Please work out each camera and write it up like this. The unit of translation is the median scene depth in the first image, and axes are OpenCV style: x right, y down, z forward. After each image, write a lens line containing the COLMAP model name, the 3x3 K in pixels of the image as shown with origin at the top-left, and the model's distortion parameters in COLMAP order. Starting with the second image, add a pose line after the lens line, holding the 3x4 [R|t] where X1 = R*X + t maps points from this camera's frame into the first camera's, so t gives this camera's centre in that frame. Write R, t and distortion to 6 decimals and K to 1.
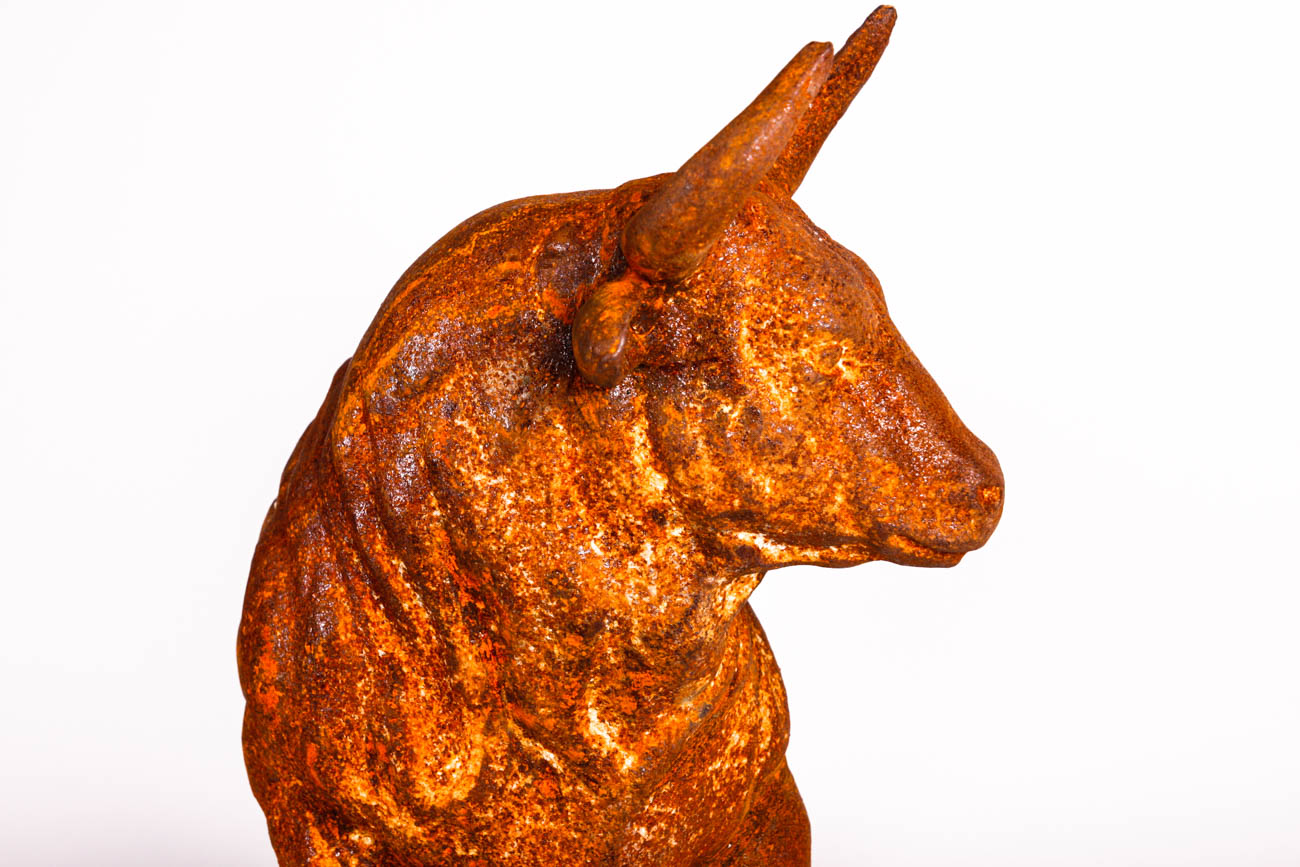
lens RADIAL K [[2805.2, 0, 650.0], [0, 2805.2, 433.5], [0, 0, 1]] dist [0.026954, 0.042434]
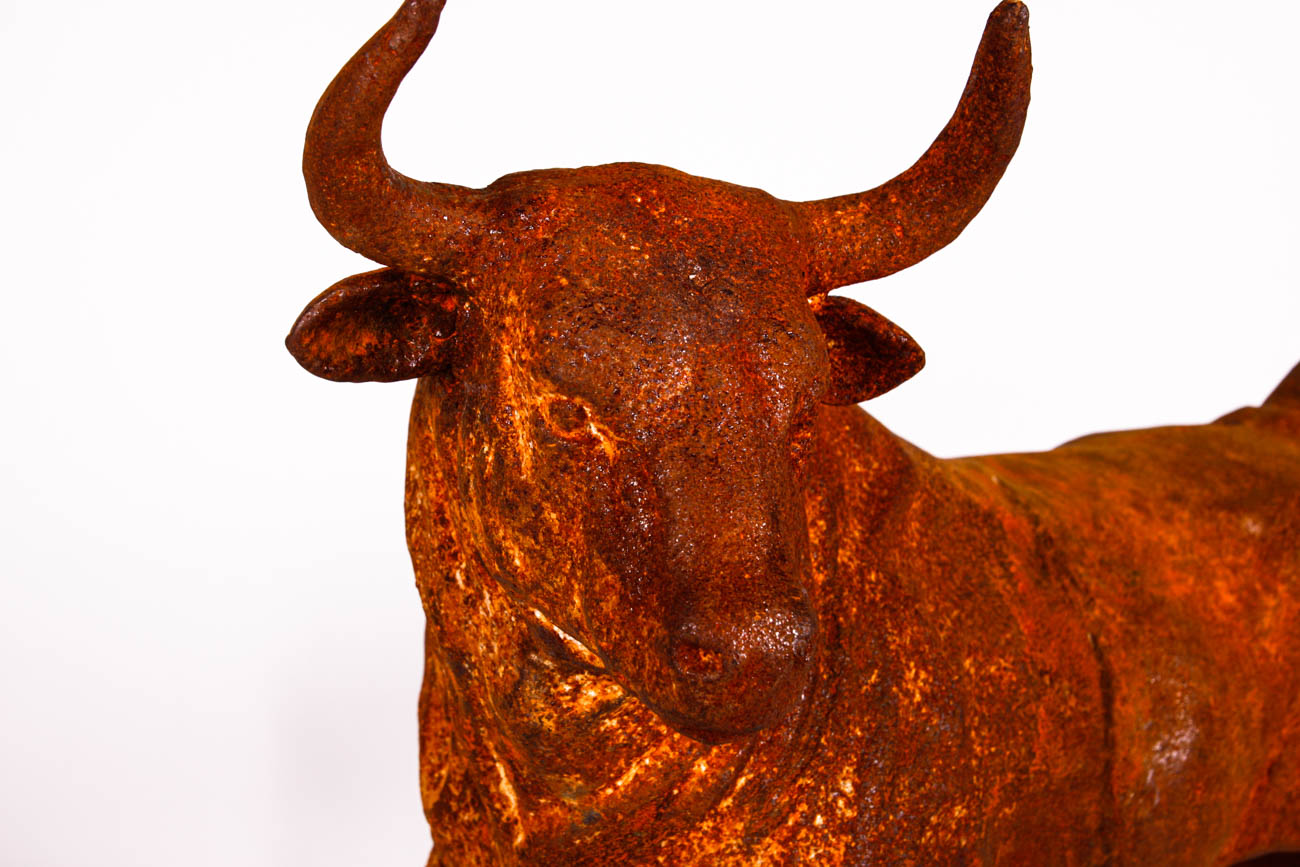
lens RADIAL K [[2086.3, 0, 650.0], [0, 2086.3, 433.5], [0, 0, 1]] dist [-0.005810, 0.194854]
pose [[0.545929, 0.227507, -0.806351, 0.531898], [-0.227115, 0.966577, 0.118949, -0.094390], [0.806462, 0.118196, 0.579352, 0.677721]]
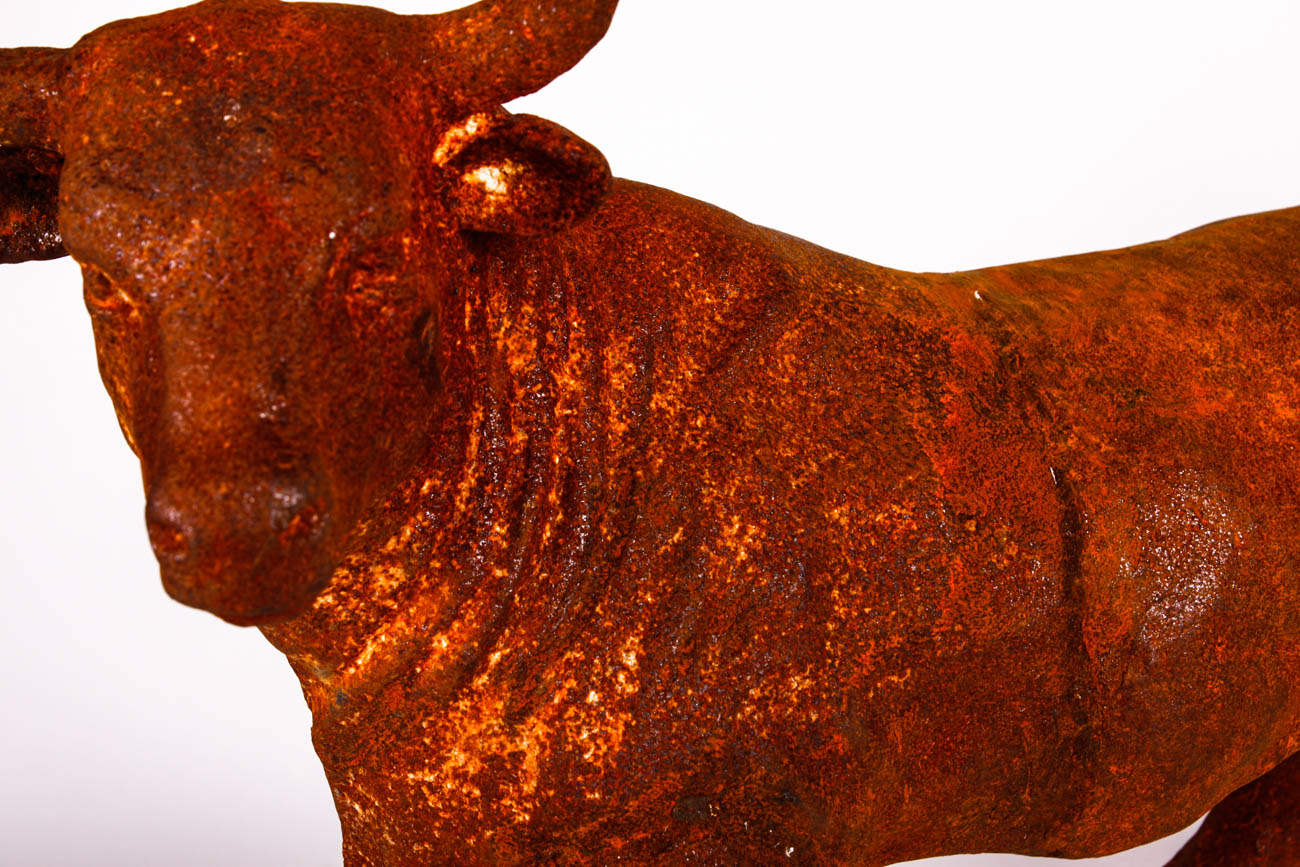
lens RADIAL K [[2086.3, 0, 650.0], [0, 2086.3, 433.5], [0, 0, 1]] dist [-0.005810, 0.194854]
pose [[0.221990, 0.264597, -0.938461, 0.601075], [-0.080474, 0.964164, 0.252808, -0.135167], [0.971722, 0.019401, 0.235328, 0.998579]]
